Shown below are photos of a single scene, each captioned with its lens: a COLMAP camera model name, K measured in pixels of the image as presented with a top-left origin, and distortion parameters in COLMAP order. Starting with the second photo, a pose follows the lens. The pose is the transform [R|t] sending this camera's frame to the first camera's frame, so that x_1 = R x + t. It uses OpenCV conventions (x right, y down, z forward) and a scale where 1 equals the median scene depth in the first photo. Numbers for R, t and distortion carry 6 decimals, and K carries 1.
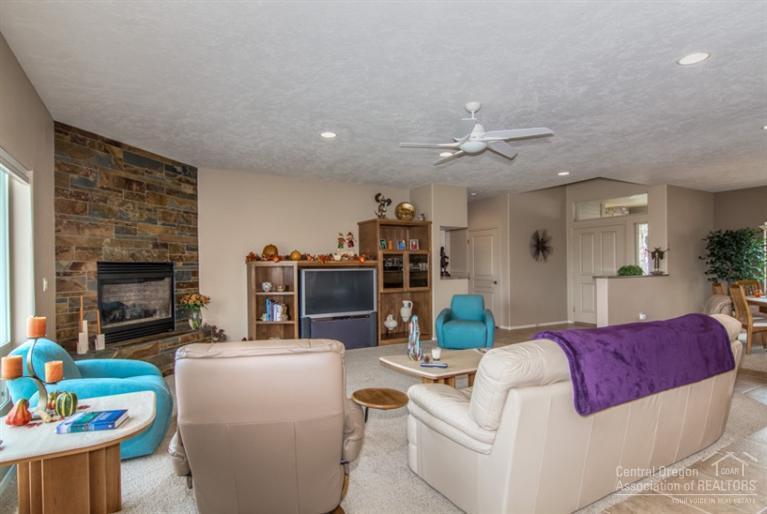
lens RADIAL K [[409.3, 0, 383.9], [0, 409.3, 268.5], [0, 0, 1]] dist [0.002049, 0.000349]
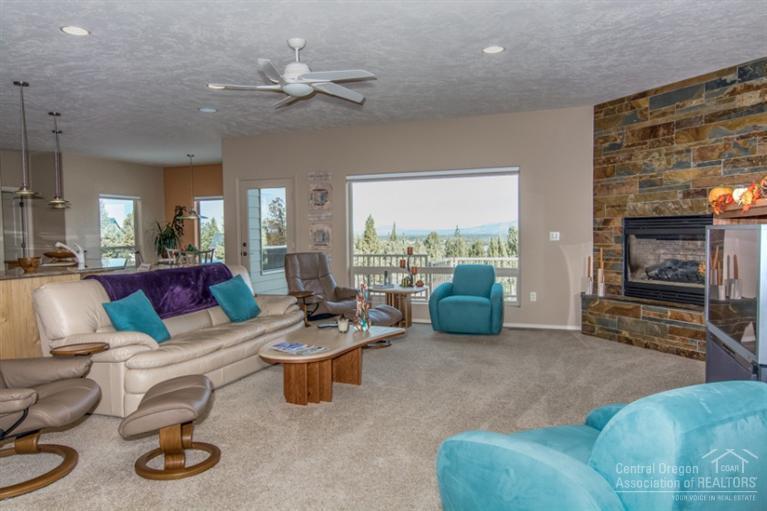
lens RADIAL K [[557.0, 0, 383.5], [0, 557.0, 255.5], [0, 0, 1]] dist [0.055995, 0.001075]
pose [[-0.770309, 0.048407, -0.635830, 0.631454], [0.018254, 0.998380, 0.053894, -0.007548], [0.637409, 0.029909, -0.769945, 1.516271]]
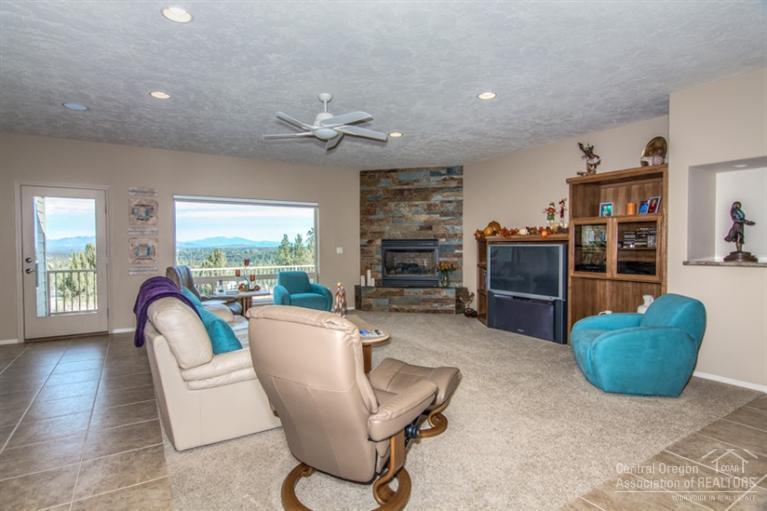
lens RADIAL K [[412.2, 0, 383.5], [0, 412.2, 255.5], [0, 0, 1]] dist [0.055827, 0.000134]
pose [[0.024863, 0.034906, -0.999081, 1.002682], [-0.000602, 0.999391, 0.034902, -0.008158], [0.999691, -0.000266, 0.024869, 0.839926]]
